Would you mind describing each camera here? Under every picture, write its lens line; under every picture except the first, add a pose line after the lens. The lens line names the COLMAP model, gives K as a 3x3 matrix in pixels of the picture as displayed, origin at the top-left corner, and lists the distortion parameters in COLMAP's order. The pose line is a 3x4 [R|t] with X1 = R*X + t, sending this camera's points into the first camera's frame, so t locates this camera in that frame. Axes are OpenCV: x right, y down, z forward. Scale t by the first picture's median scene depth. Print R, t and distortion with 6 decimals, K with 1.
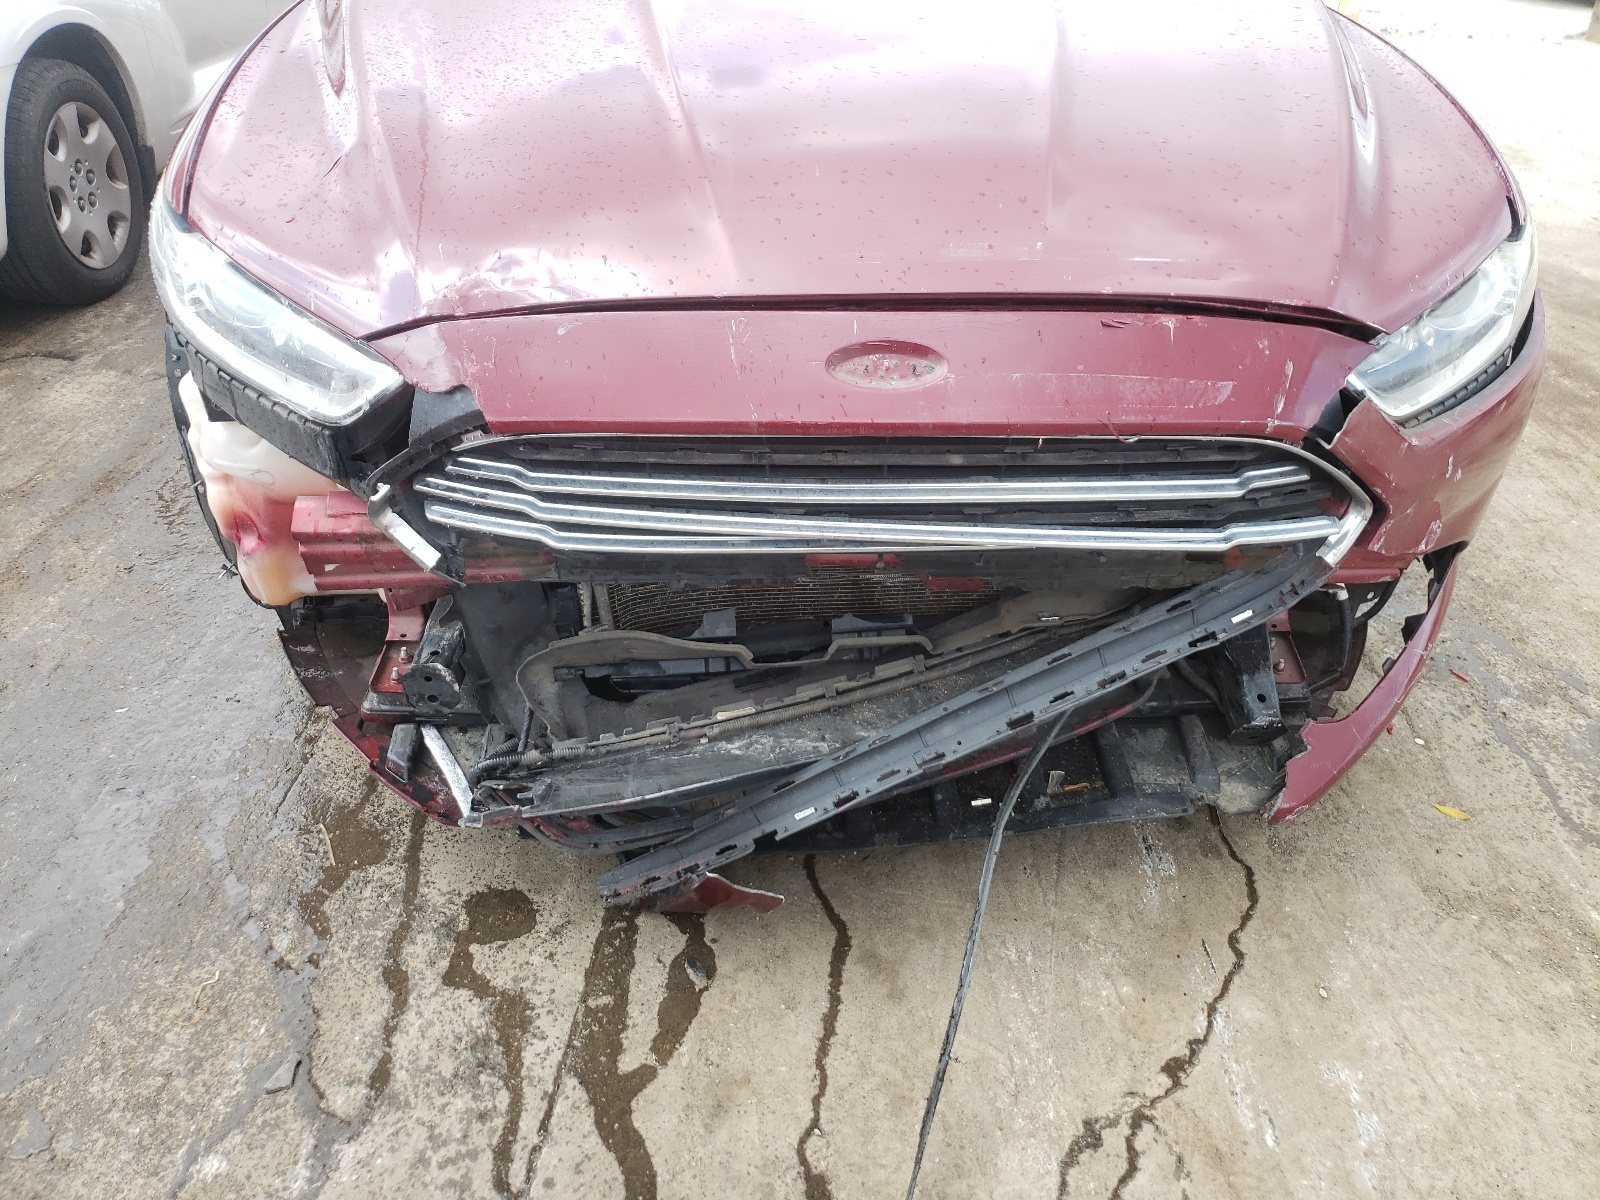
lens RADIAL K [[1252.3, 0, 807.9], [0, 1252.3, 553.9], [0, 0, 1]] dist [0.025384, -0.000699]
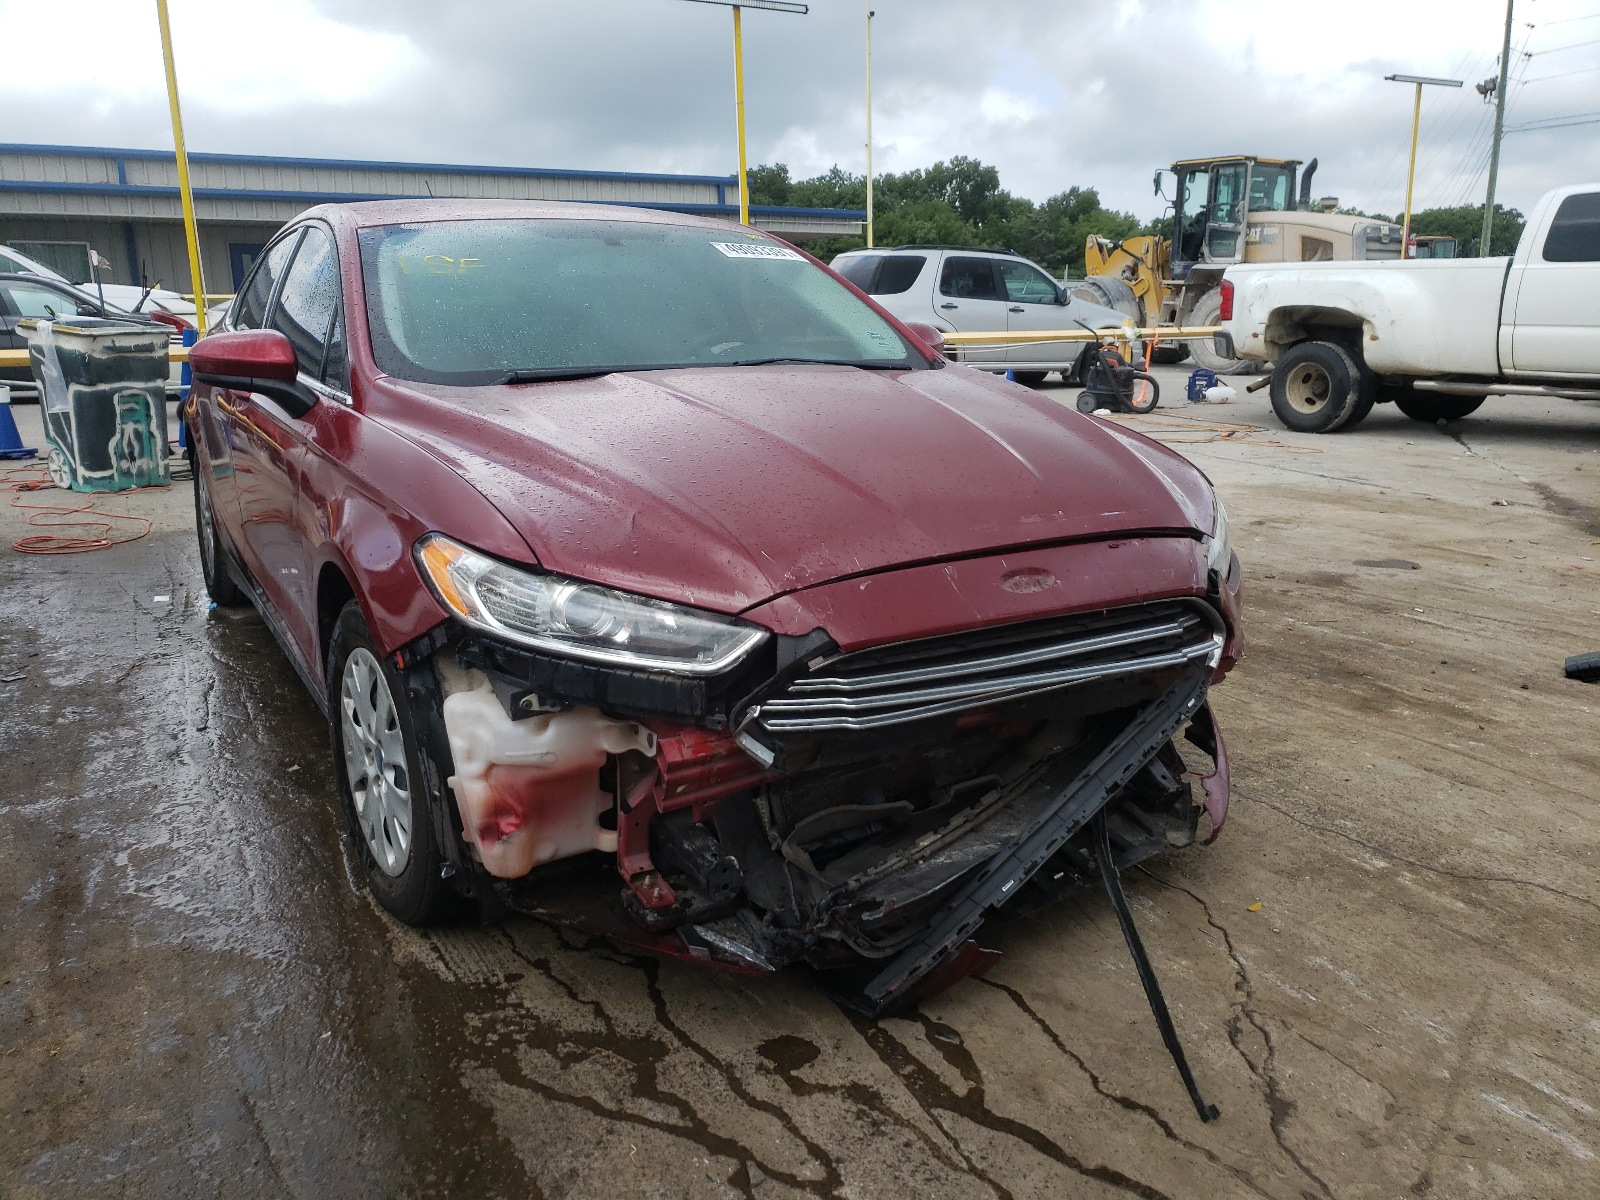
lens RADIAL K [[1252.3, 0, 807.9], [0, 1252.3, 553.9], [0, 0, 1]] dist [0.025384, -0.000699]
pose [[0.879692, -0.118635, 0.460509, -0.858048], [0.250237, 0.938949, -0.236129, 0.128492], [-0.404381, 0.322957, 0.855672, -0.326690]]
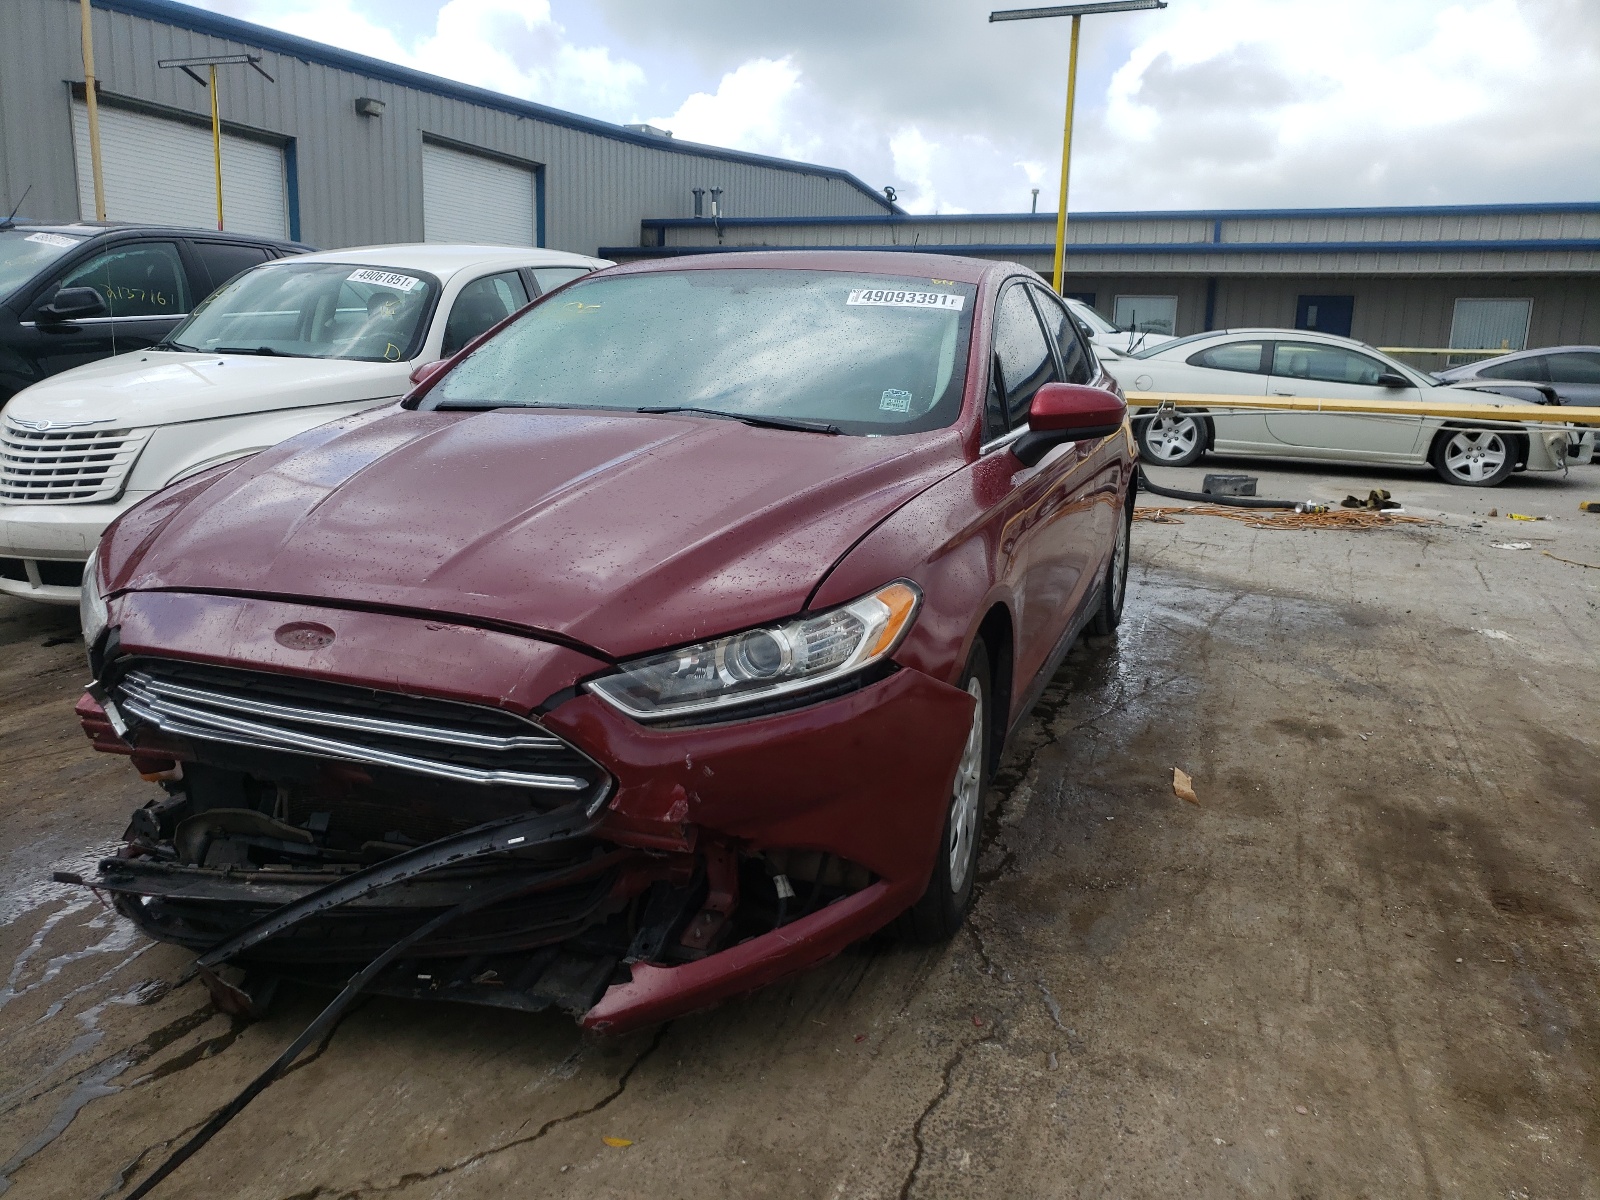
lens RADIAL K [[1243.3, 0, 800.0], [0, 1243.3, 600.0], [0, 0, 1]] dist [0.000169, 0.040112]
pose [[0.920280, 0.083952, -0.382147, 1.107751], [-0.195773, 0.944453, -0.263973, 0.096386], [0.338759, 0.317744, 0.885597, -0.223440]]
